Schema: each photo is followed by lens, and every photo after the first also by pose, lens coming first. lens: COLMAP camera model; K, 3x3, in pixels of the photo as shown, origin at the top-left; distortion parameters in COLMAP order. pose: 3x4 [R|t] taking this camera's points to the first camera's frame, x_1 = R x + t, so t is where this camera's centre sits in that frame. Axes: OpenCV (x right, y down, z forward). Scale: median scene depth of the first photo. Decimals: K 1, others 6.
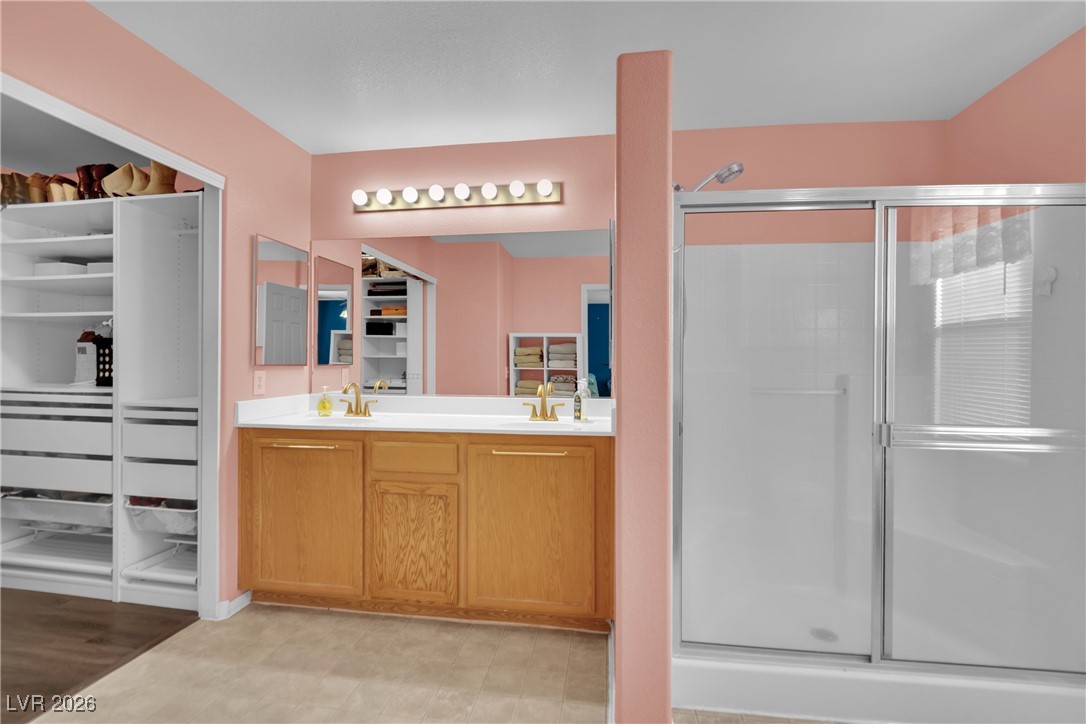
lens RADIAL K [[451.0, 0, 532.7], [0, 451.0, 360.8], [0, 0, 1]] dist [-0.013931, -0.002713]
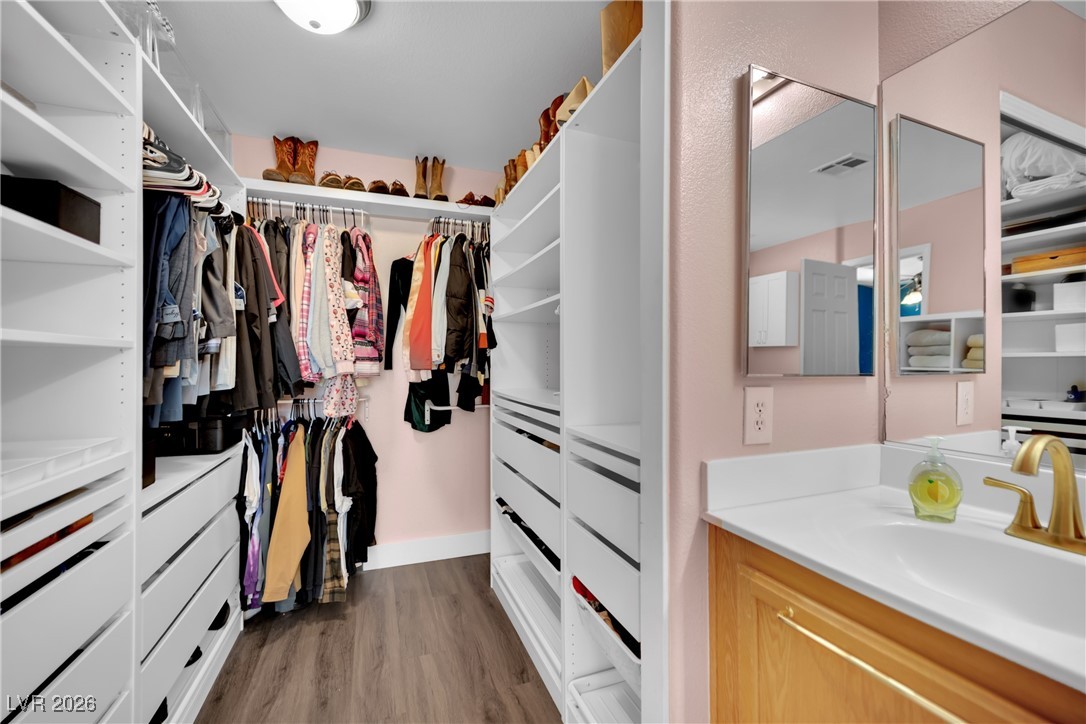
lens RADIAL K [[451.0, 0, 549.2], [0, 451.0, 366.3], [0, 0, 1]] dist [-0.013931, -0.002713]
pose [[0.495690, -0.001118, -0.868499, -0.353254], [0.003447, 0.999994, 0.000681, 0.000674], [0.868493, -0.003332, 0.495691, 0.644247]]
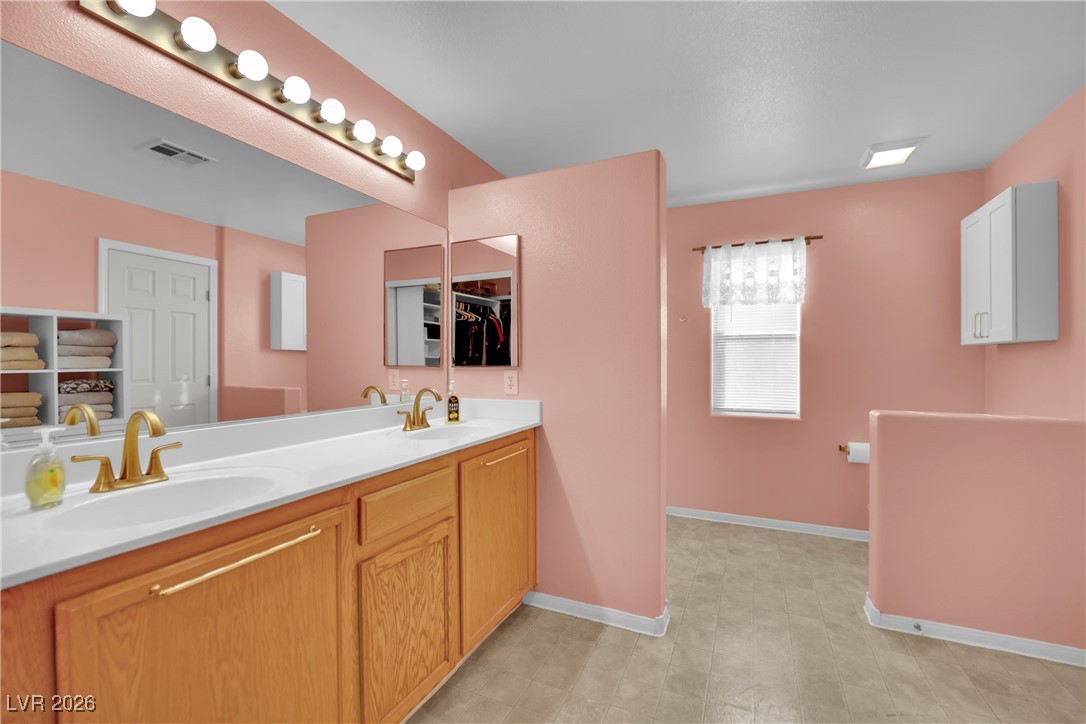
lens RADIAL K [[451.0, 0, 540.5], [0, 451.0, 363.1], [0, 0, 1]] dist [-0.013931, -0.002713]
pose [[0.302725, -0.011092, 0.953013, -0.795649], [-0.005427, 0.999896, 0.013362, -0.007497], [-0.953063, -0.009217, 0.302633, 0.558123]]
